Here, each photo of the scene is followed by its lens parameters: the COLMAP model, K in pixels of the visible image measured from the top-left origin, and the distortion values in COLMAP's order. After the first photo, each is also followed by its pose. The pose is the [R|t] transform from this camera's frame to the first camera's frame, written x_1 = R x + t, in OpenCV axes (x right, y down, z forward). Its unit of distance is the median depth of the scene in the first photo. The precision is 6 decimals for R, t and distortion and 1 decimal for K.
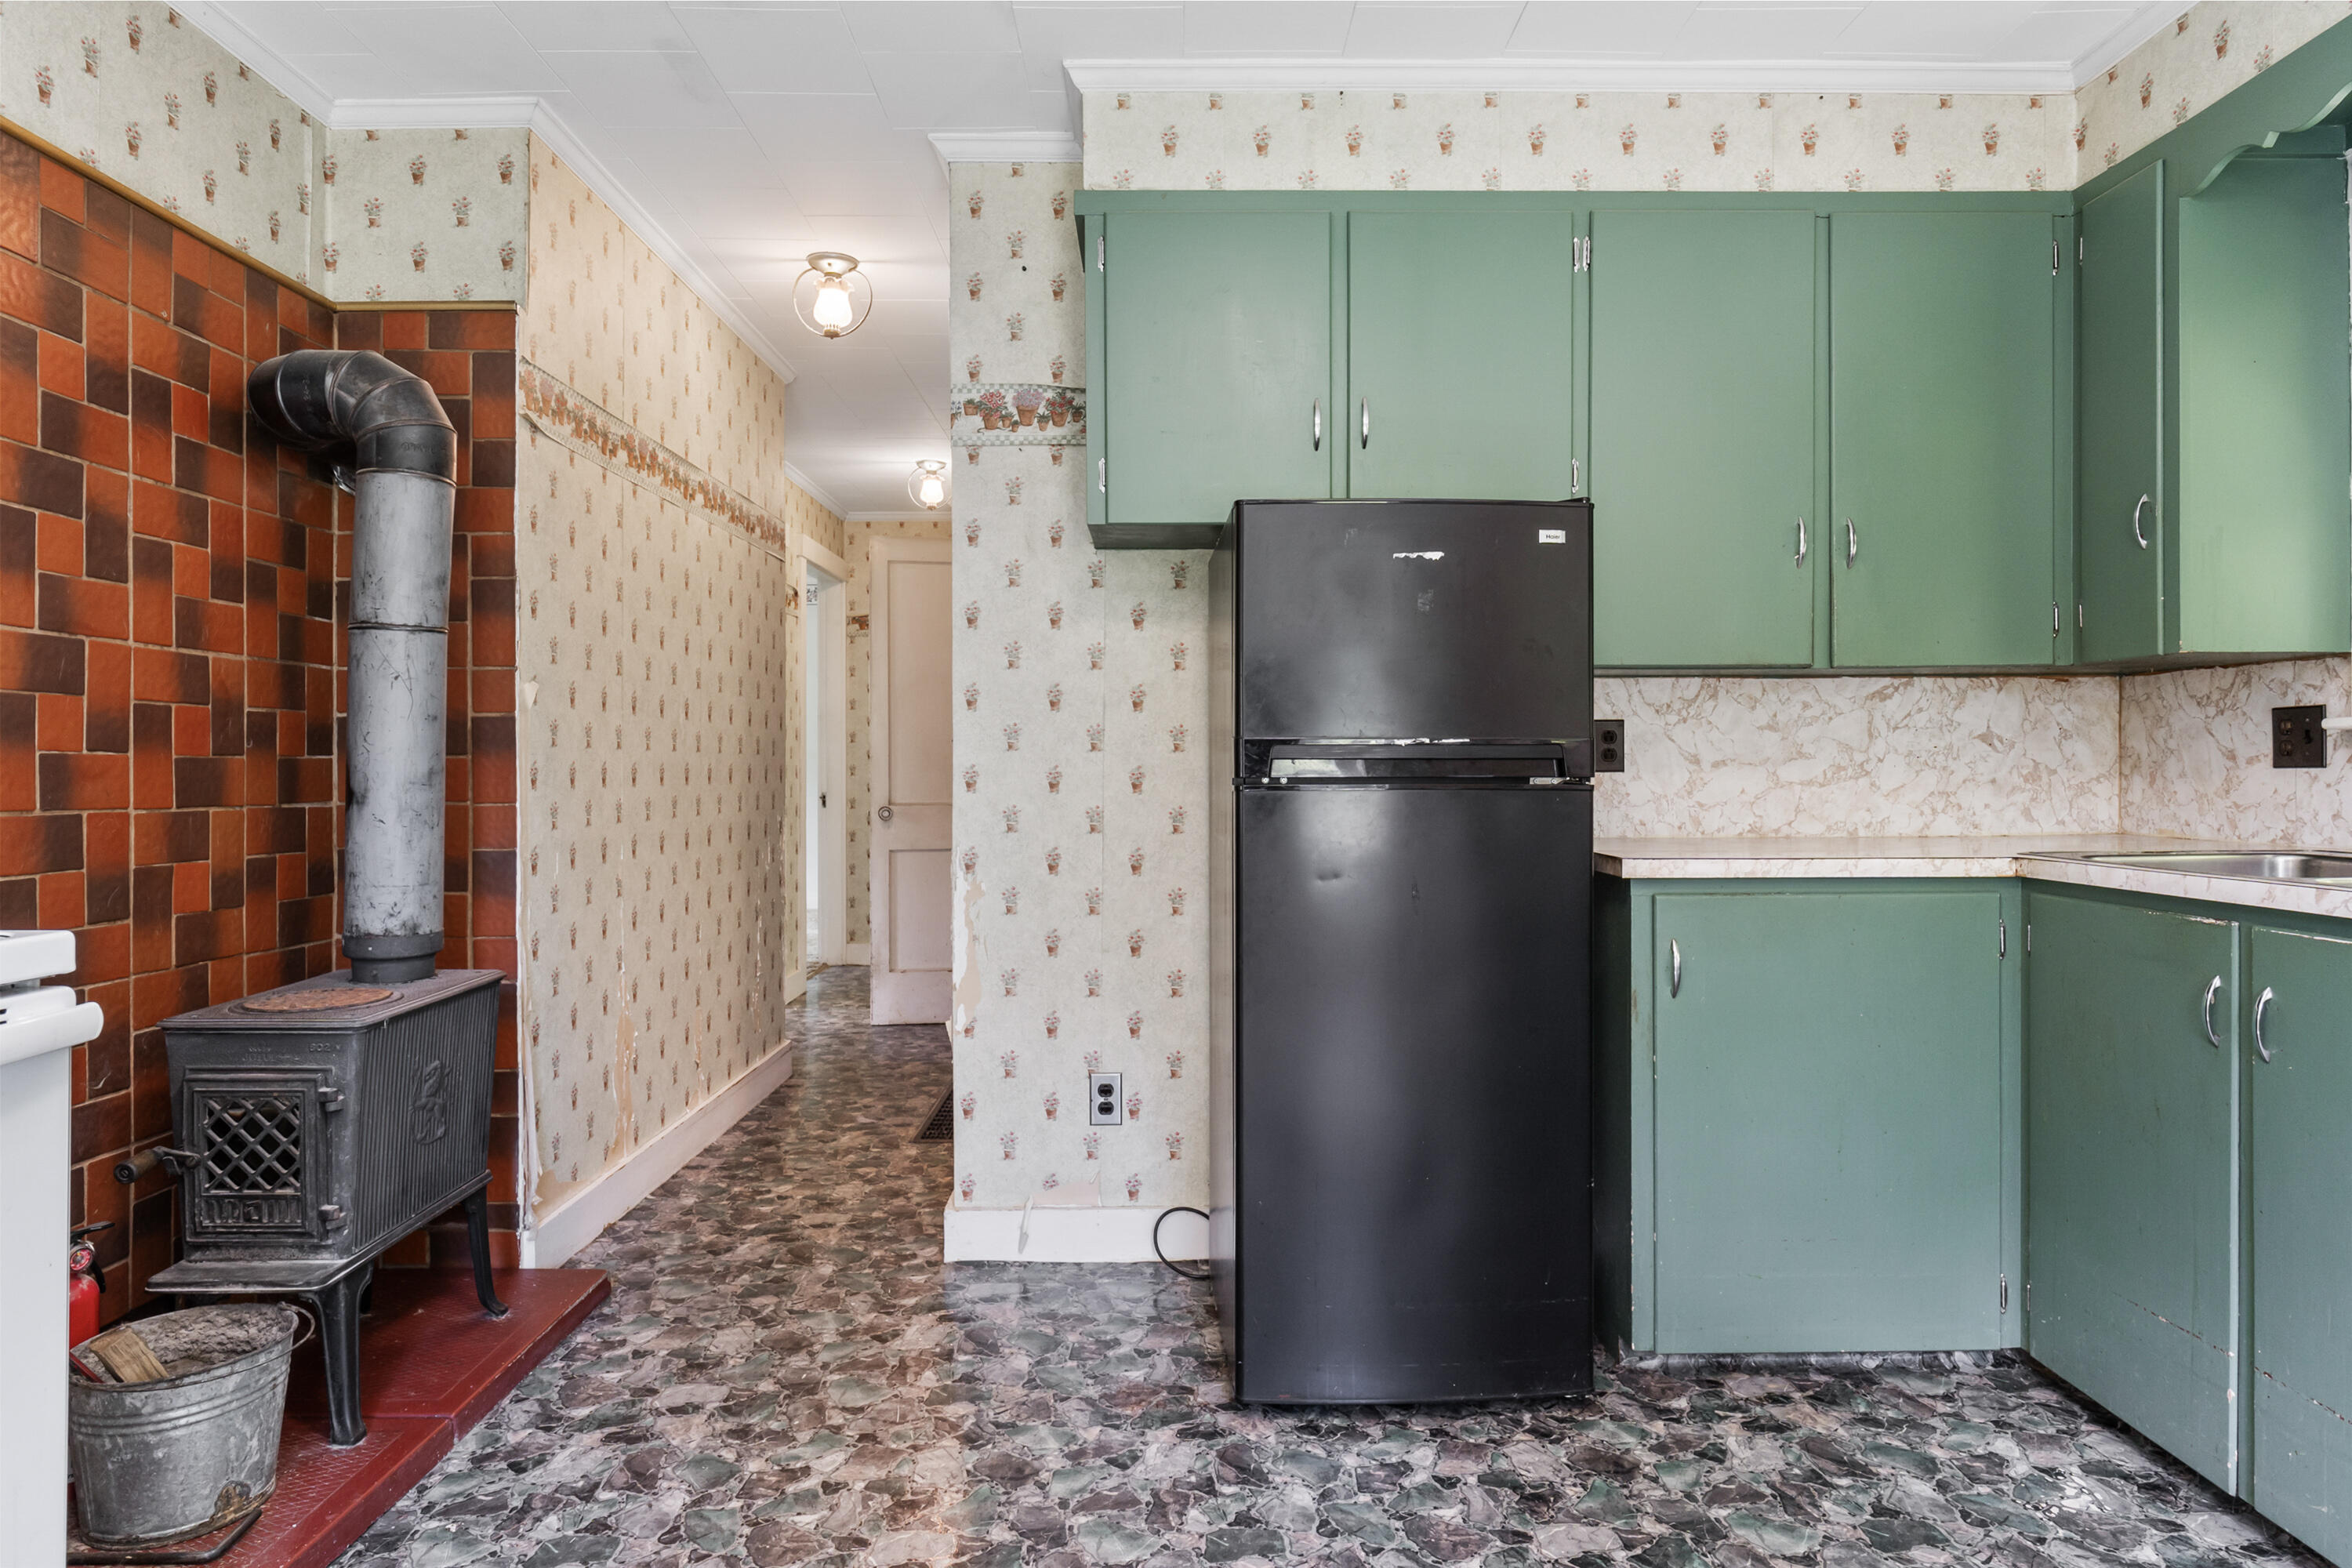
lens RADIAL K [[1365.9, 0, 1179.2], [0, 1365.9, 776.2], [0, 0, 1]] dist [-0.004913, 0.001389]
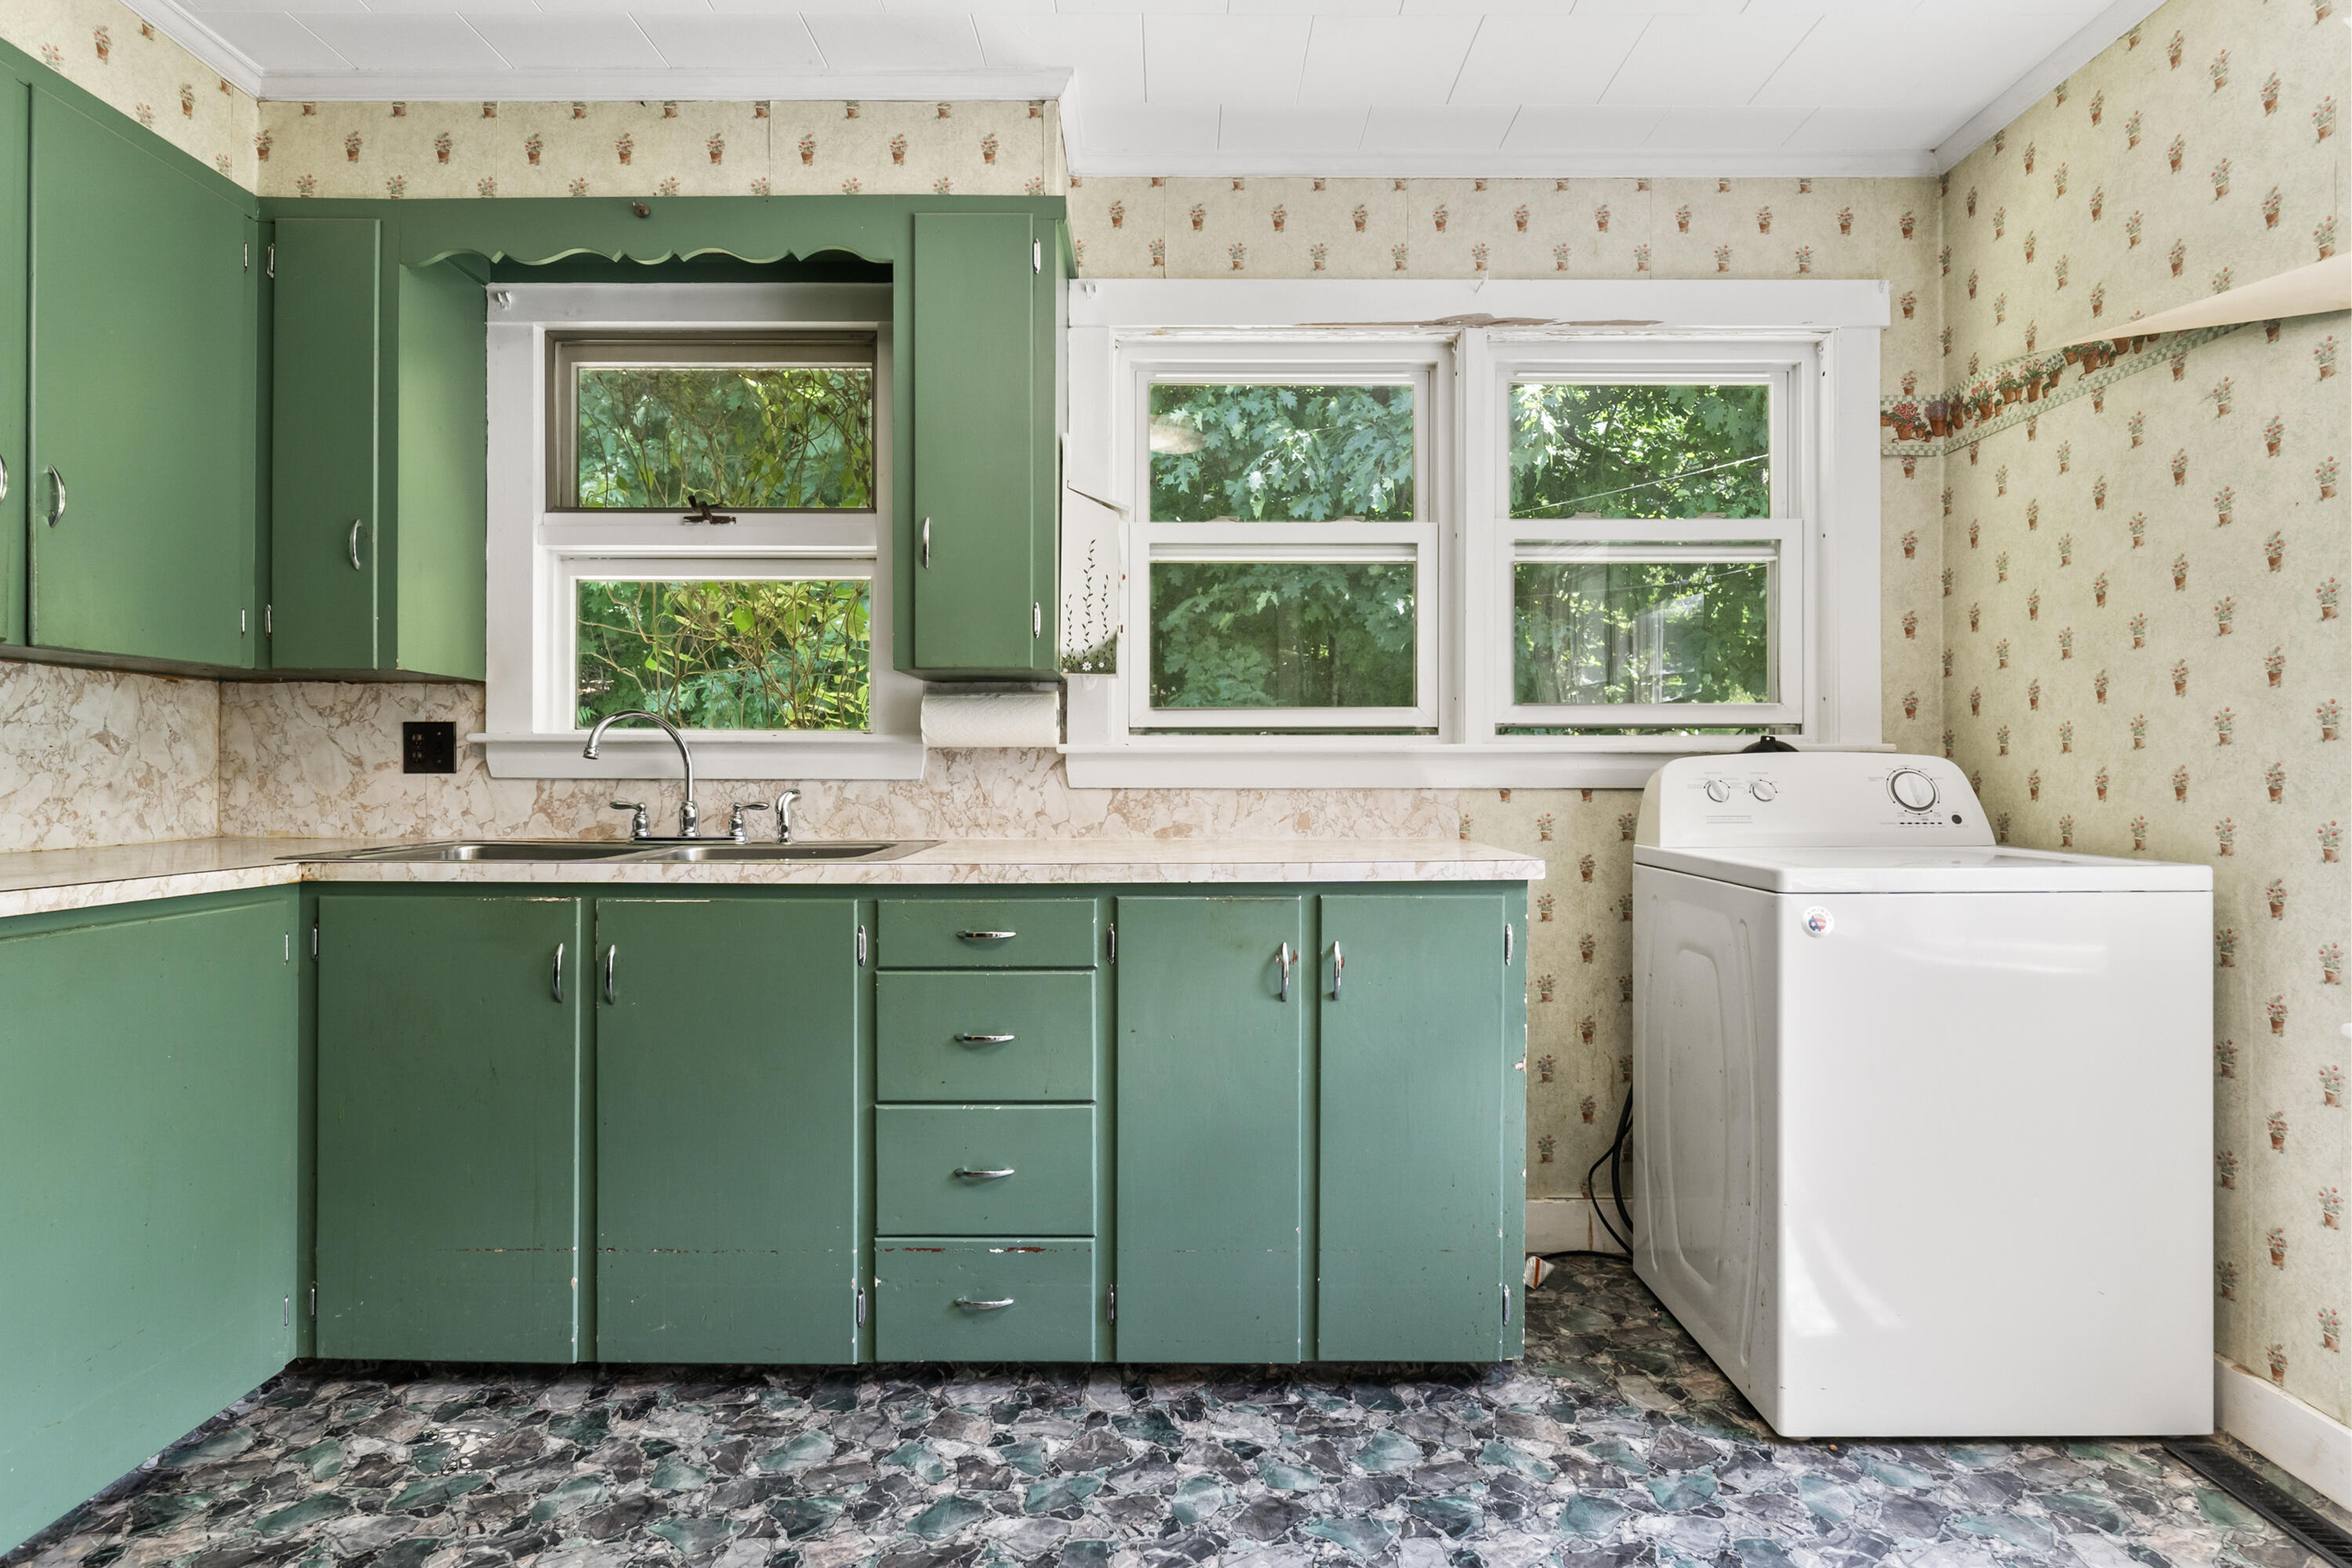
lens RADIAL K [[1229.2, 0, 1177.6], [0, 1229.2, 776.6], [0, 0, 1]] dist [-0.007130, 0.001354]
pose [[0.012417, 0.004938, 0.999911, -0.234893], [0.000087, 0.999988, -0.004940, 0.001983], [-0.999923, 0.000149, 0.012416, 0.311464]]
